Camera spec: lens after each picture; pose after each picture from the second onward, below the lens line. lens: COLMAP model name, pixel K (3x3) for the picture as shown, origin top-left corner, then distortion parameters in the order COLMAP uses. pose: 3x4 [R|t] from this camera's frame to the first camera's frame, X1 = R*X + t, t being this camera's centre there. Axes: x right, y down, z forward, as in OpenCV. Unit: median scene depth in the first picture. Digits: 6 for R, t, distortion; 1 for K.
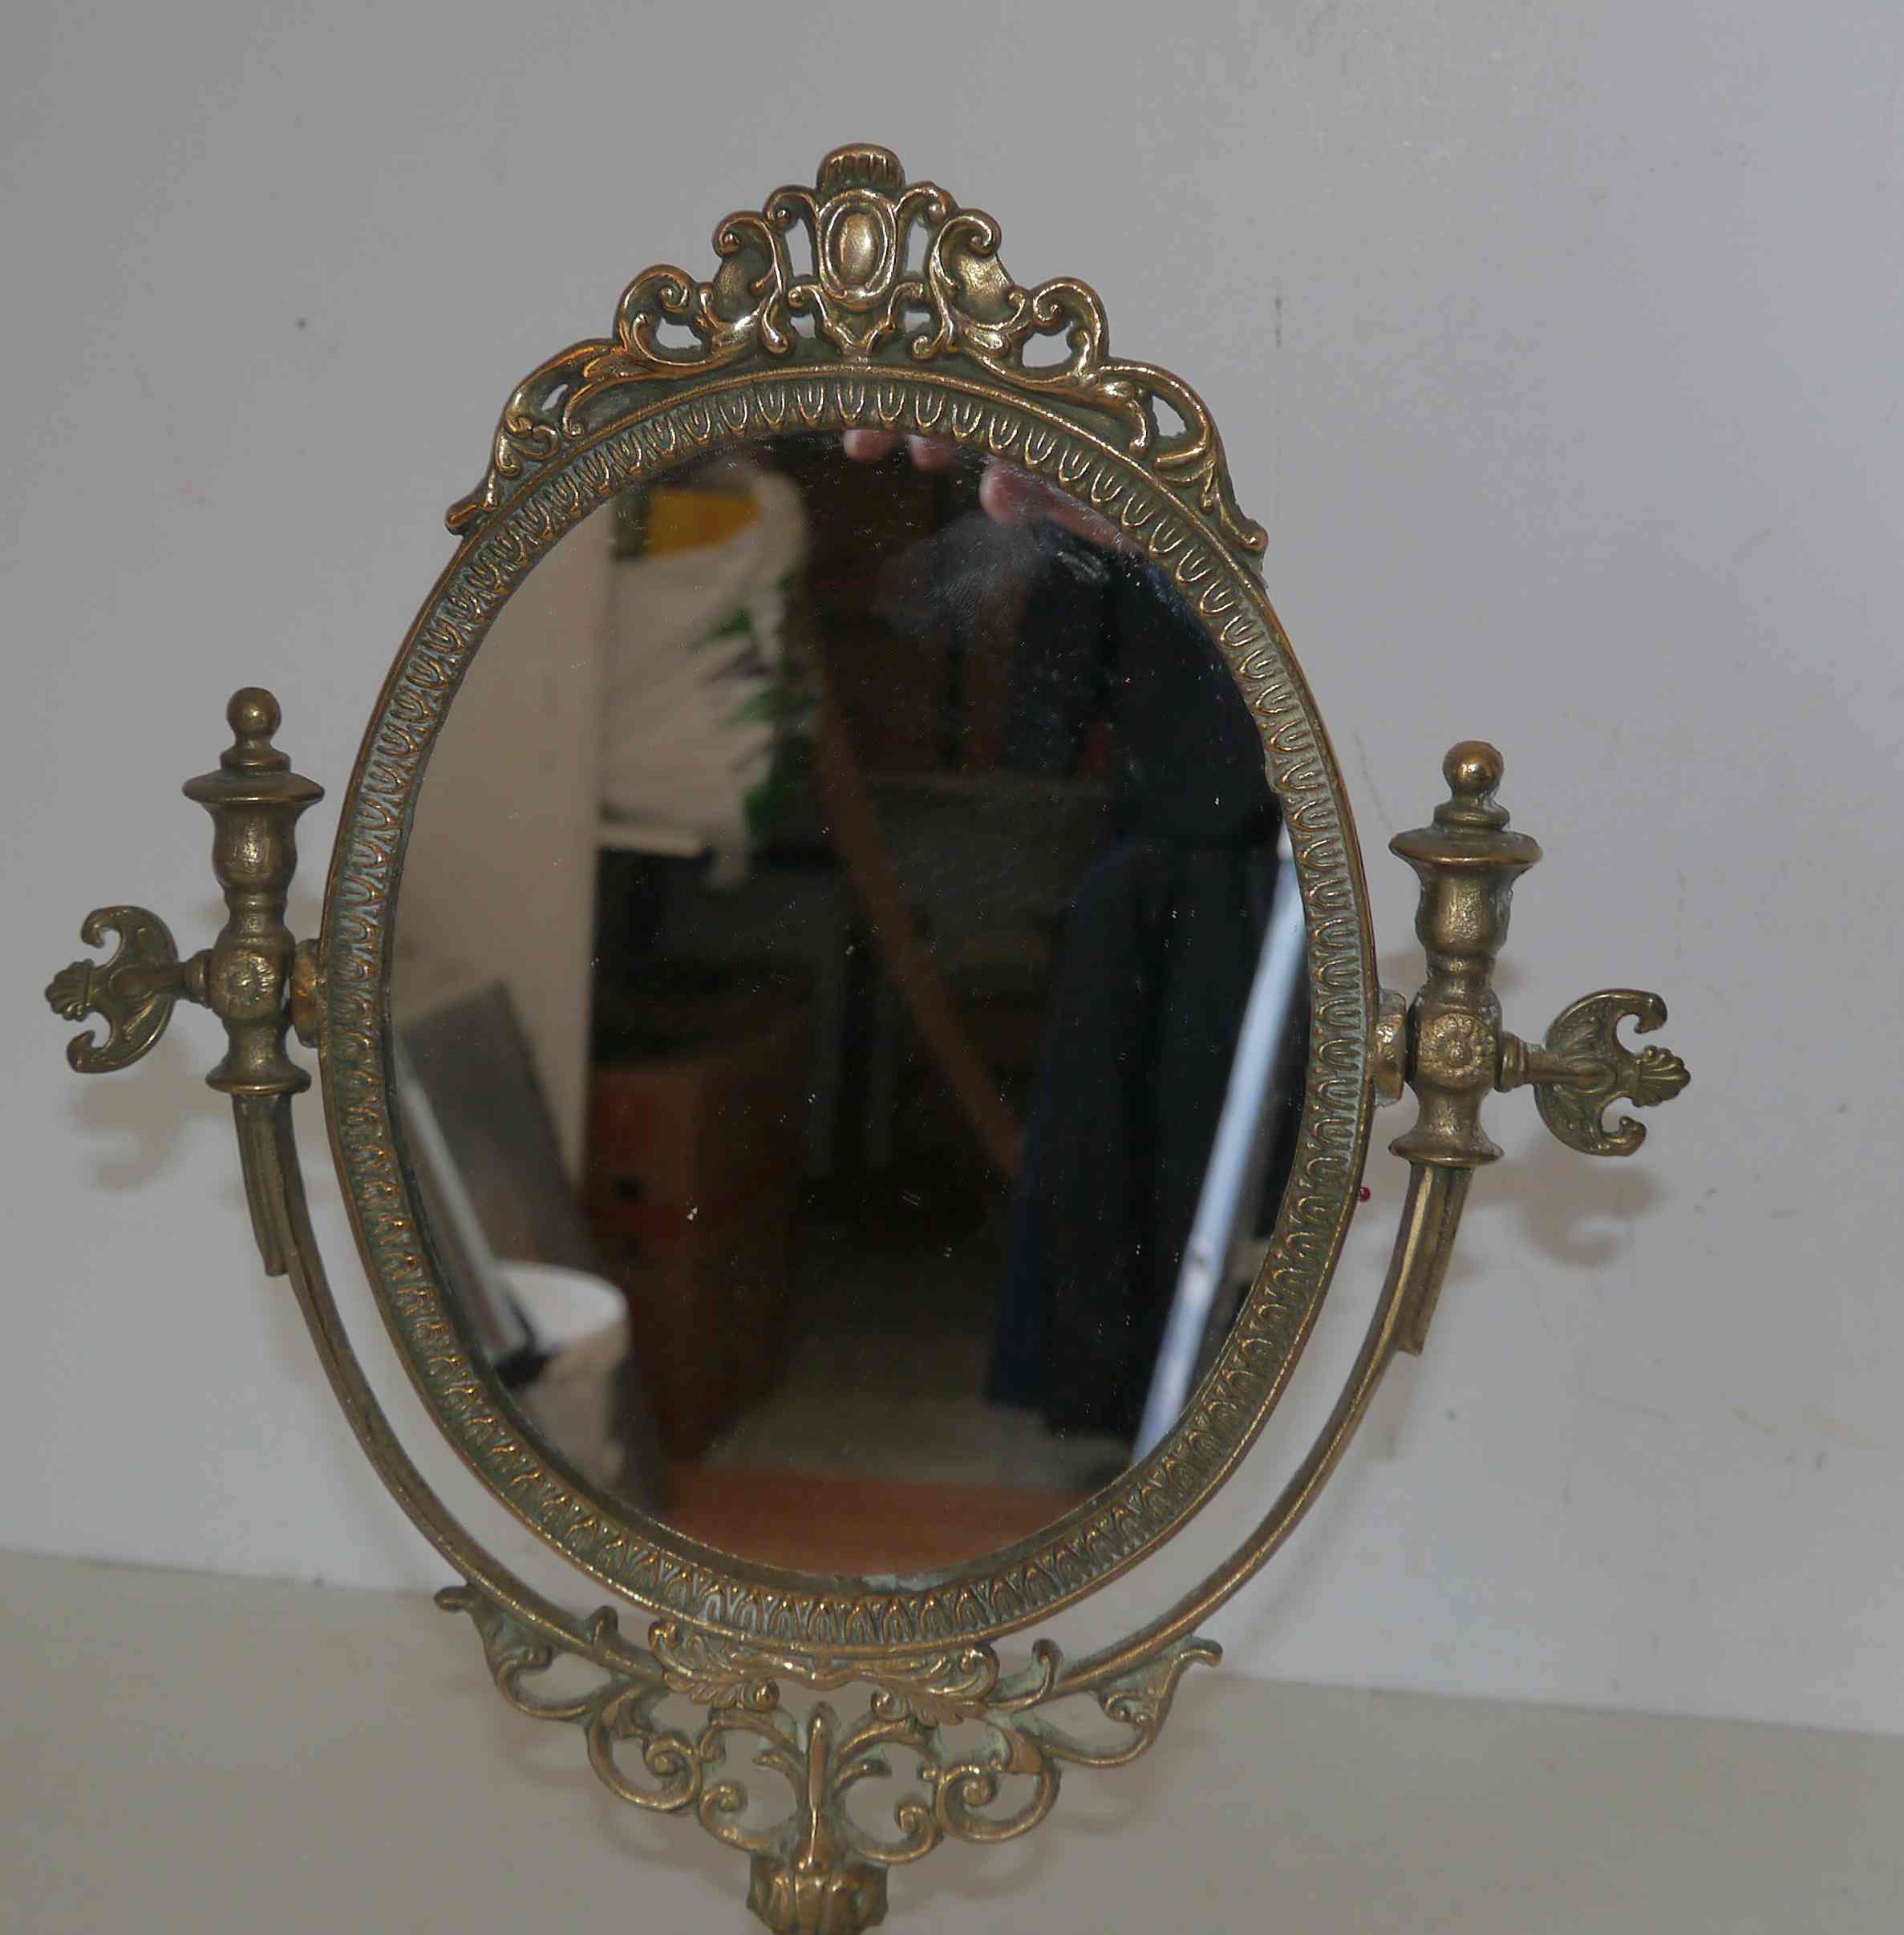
lens RADIAL K [[2229.4, 0, 948.4], [0, 2229.4, 893.3], [0, 0, 1]] dist [0.001928, -0.008744]
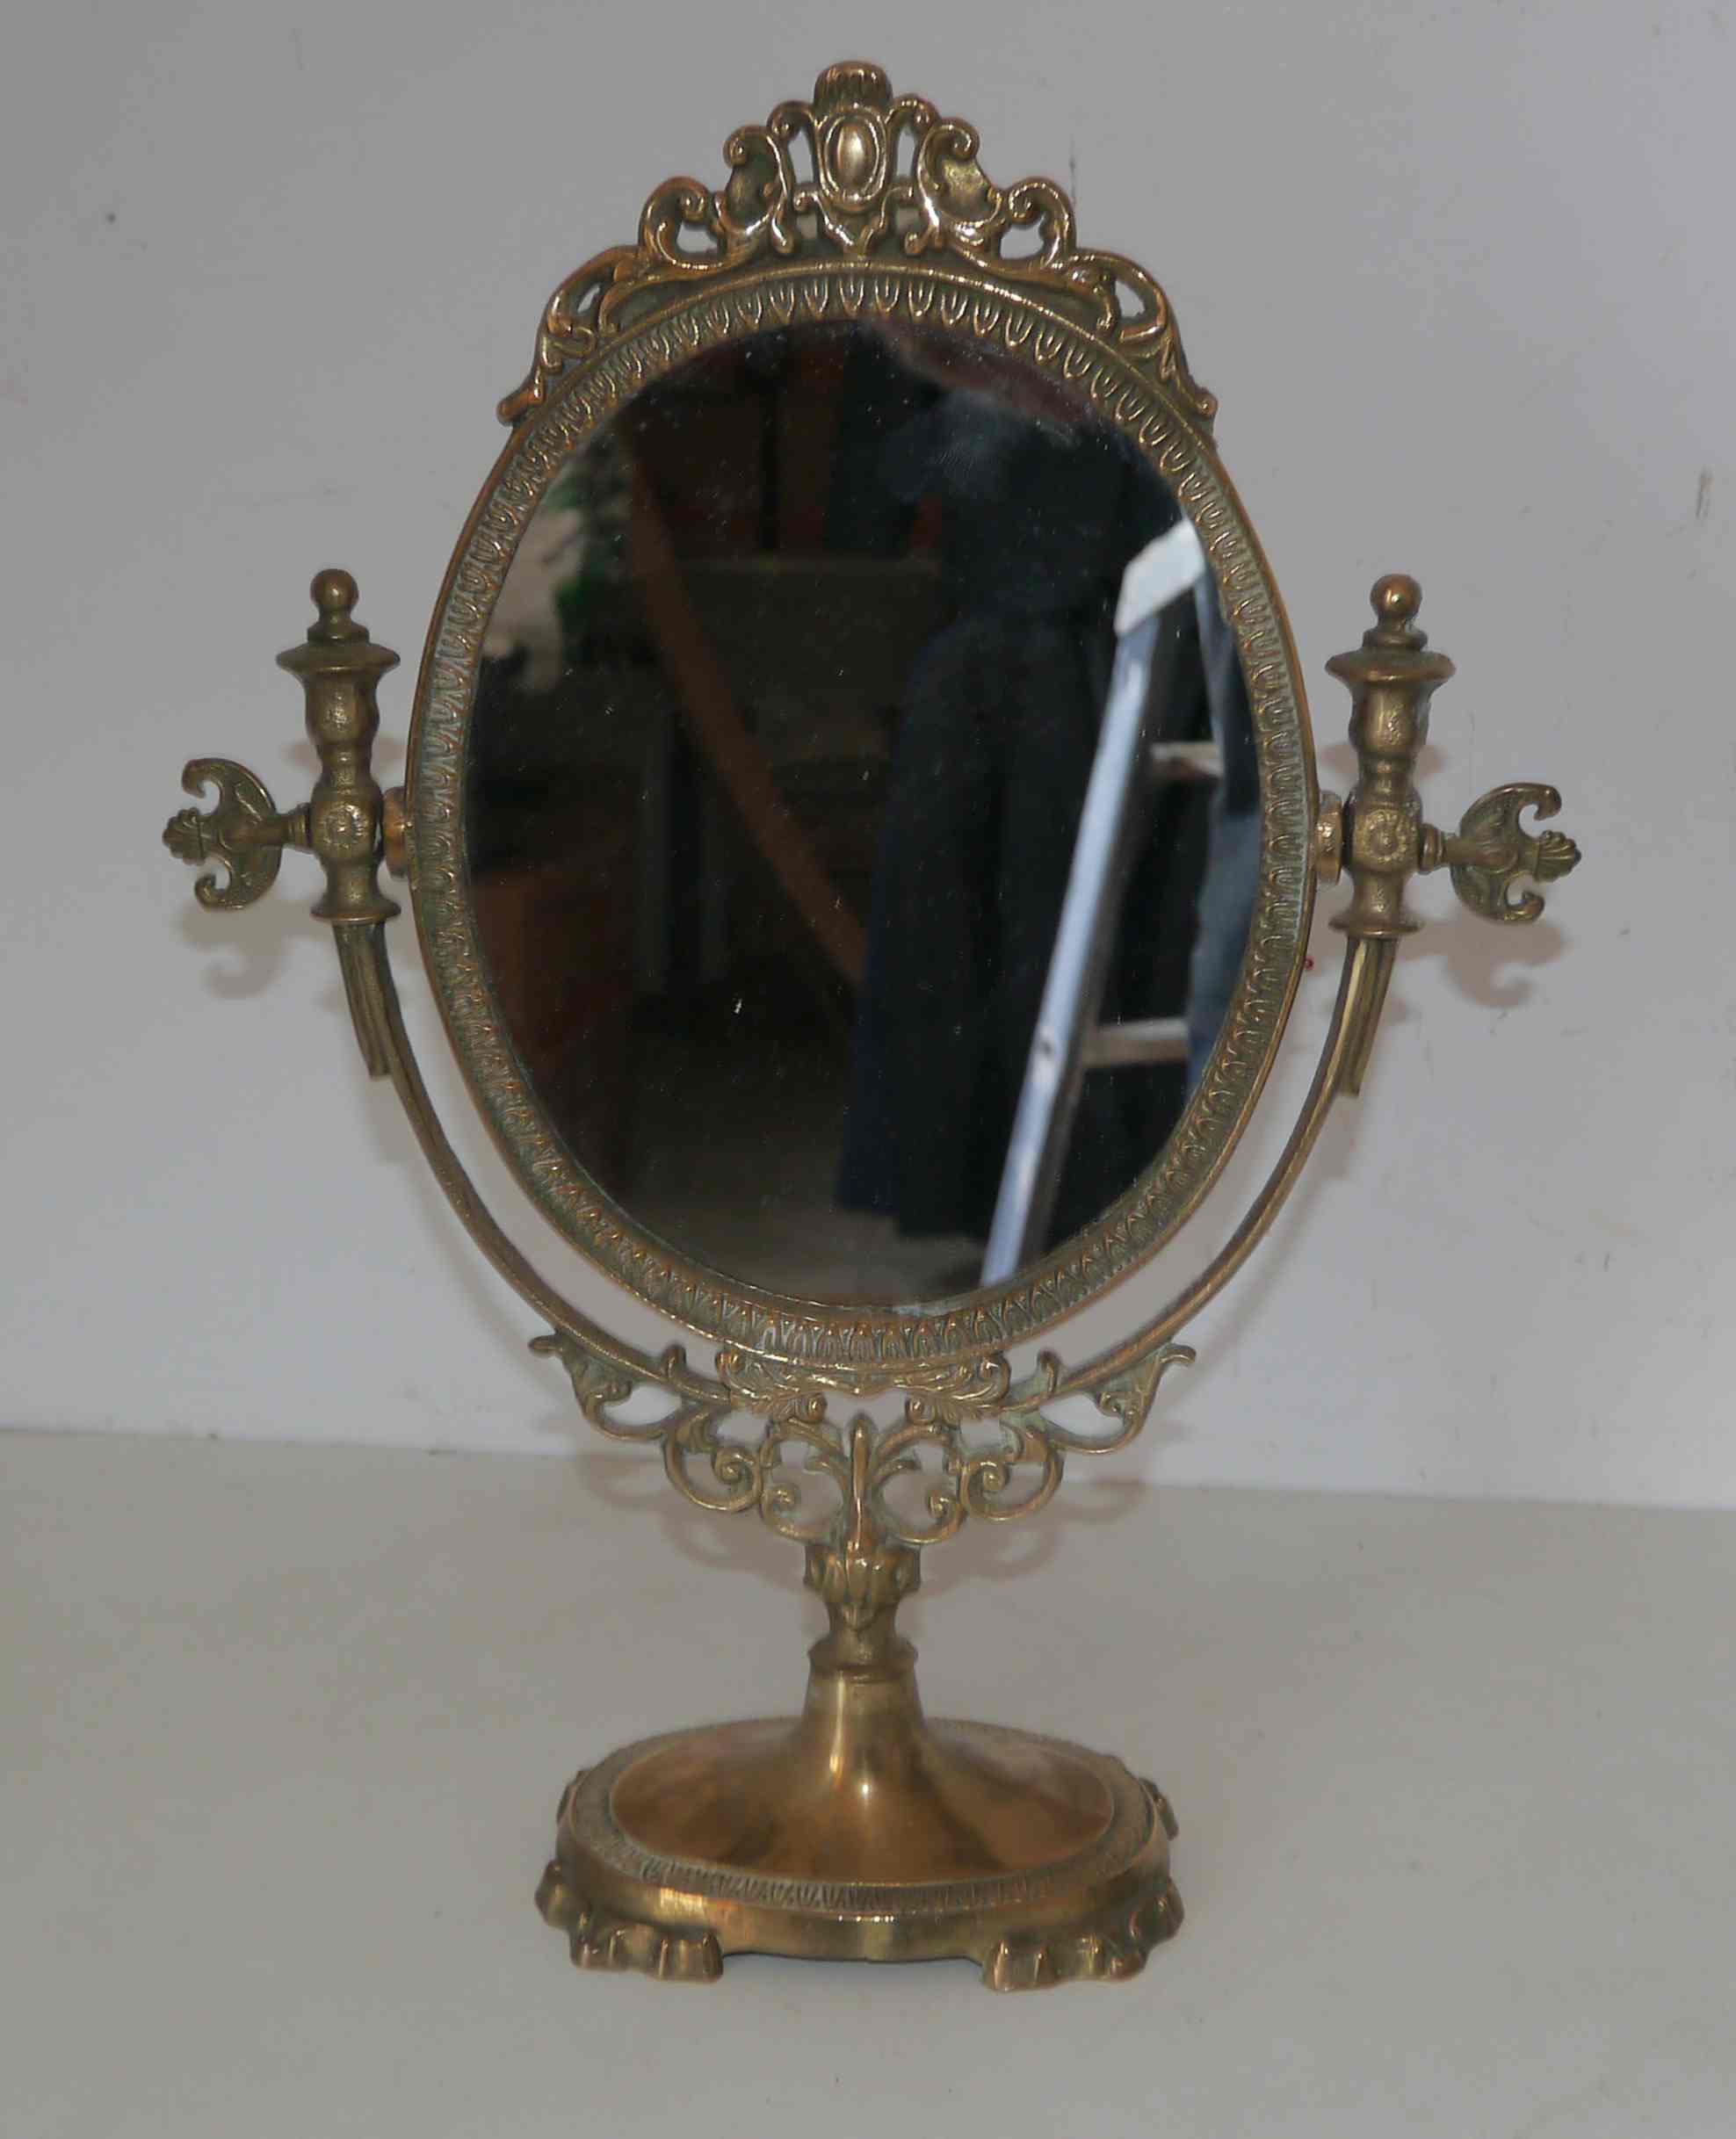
lens RADIAL K [[2406.4, 0, 868.0], [0, 2406.4, 1069.5], [0, 0, 1]] dist [-0.010699, 0.024670]
pose [[0.998983, -0.043300, 0.012551, -0.066798], [0.041242, 0.990196, 0.133457, 0.009291], [-0.018207, -0.132804, 0.990975, -0.273820]]
